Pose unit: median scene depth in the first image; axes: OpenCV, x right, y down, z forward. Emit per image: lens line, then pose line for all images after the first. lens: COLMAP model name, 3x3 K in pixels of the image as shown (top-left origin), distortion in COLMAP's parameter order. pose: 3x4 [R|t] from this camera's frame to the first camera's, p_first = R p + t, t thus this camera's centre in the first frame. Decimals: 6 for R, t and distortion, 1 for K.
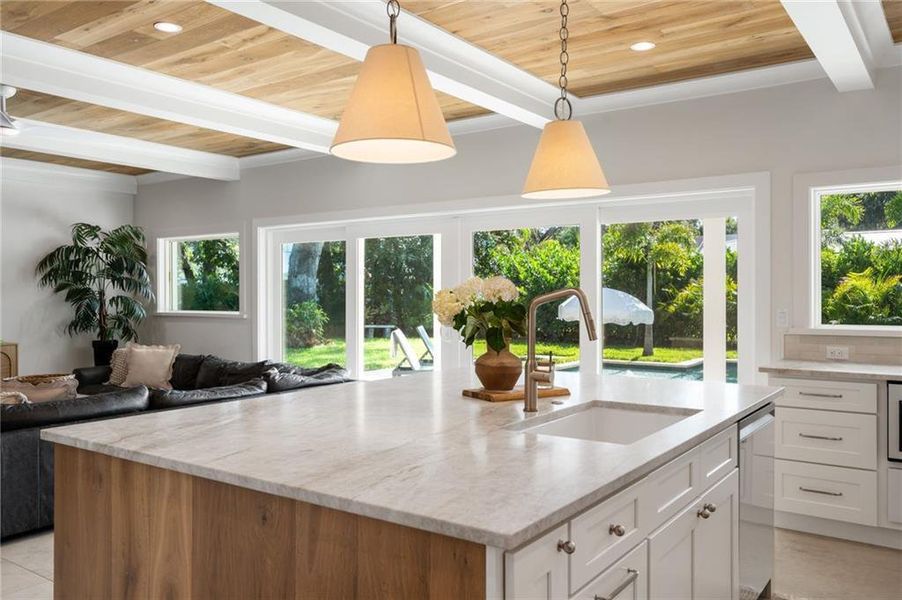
lens RADIAL K [[720.2, 0, 449.8], [0, 720.2, 294.6], [0, 0, 1]] dist [-0.007633, 0.026016]
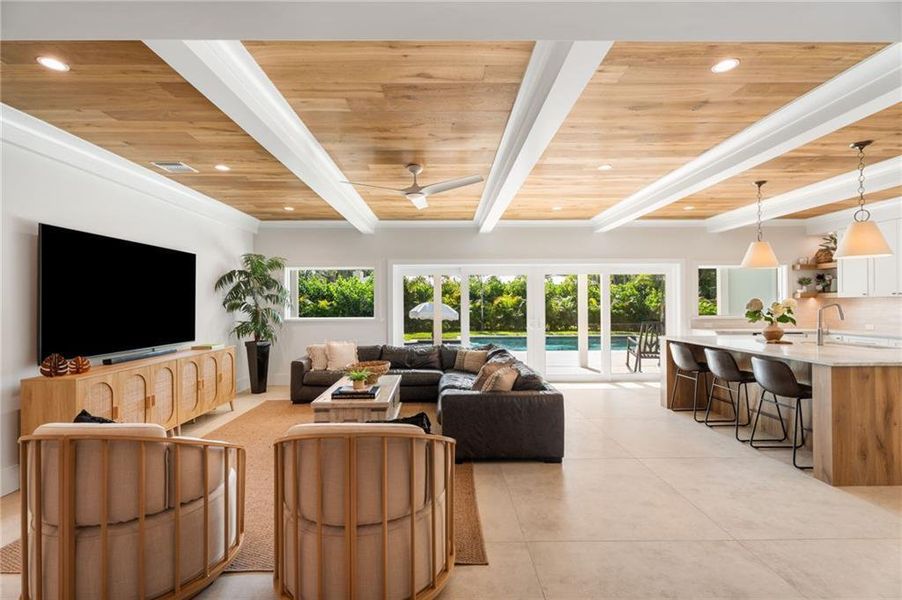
lens RADIAL K [[401.5, 0, 451.2], [0, 401.5, 300.7], [0, 0, 1]] dist [-0.002161, -0.000289]
pose [[0.803838, 0.001883, 0.594845, -1.433245], [0.004109, 0.999954, -0.008717, -0.009633], [-0.594834, 0.009451, 0.803793, 0.402029]]
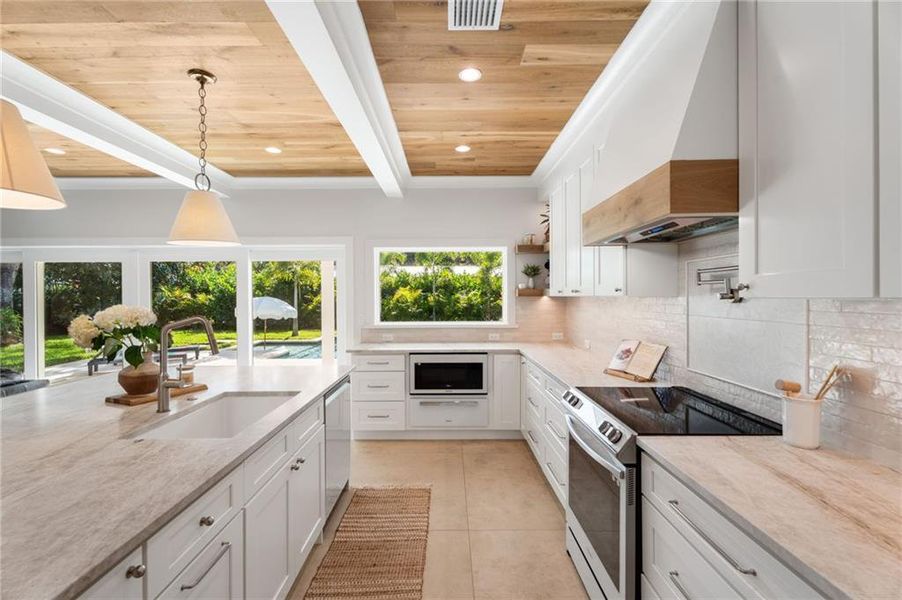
lens RADIAL K [[400.9, 0, 449.0], [0, 400.9, 296.7], [0, 0, 1]] dist [0.002930, -0.000723]
pose [[0.812157, -0.005477, 0.583414, 0.068981], [0.005612, 0.999983, 0.001574, -0.027021], [-0.583412, 0.001996, 0.812174, 0.073337]]
